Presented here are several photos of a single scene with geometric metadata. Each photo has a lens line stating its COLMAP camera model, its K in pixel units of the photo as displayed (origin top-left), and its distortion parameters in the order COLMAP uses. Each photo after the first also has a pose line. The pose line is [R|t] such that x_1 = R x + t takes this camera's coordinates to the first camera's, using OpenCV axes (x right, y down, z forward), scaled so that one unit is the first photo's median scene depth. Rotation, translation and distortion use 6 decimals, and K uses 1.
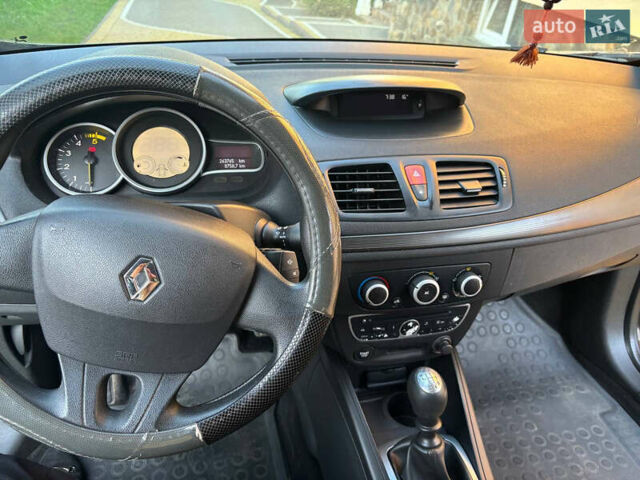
lens RADIAL K [[479.6, 0, 320.0], [0, 479.6, 240.0], [0, 0, 1]] dist [0.001928, -0.000837]
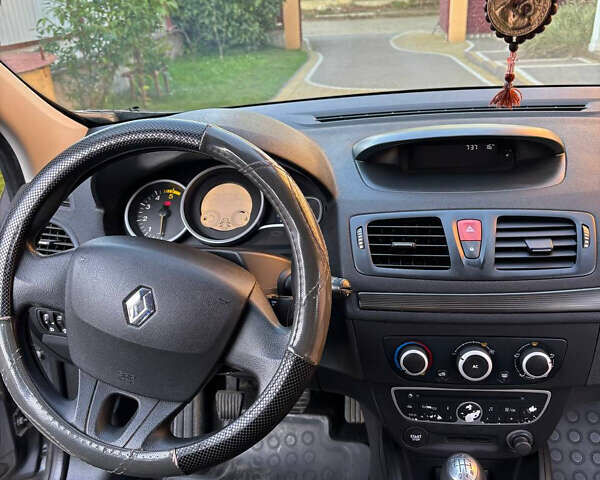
lens RADIAL K [[589.4, 0, 300.0], [0, 589.4, 240.0], [0, 0, 1]] dist [0.006664, -0.024661]
pose [[0.929584, 0.021567, -0.367980, 0.301719], [-0.077614, 0.987359, -0.138199, 0.054999], [0.360347, 0.157028, 0.919506, -0.108354]]
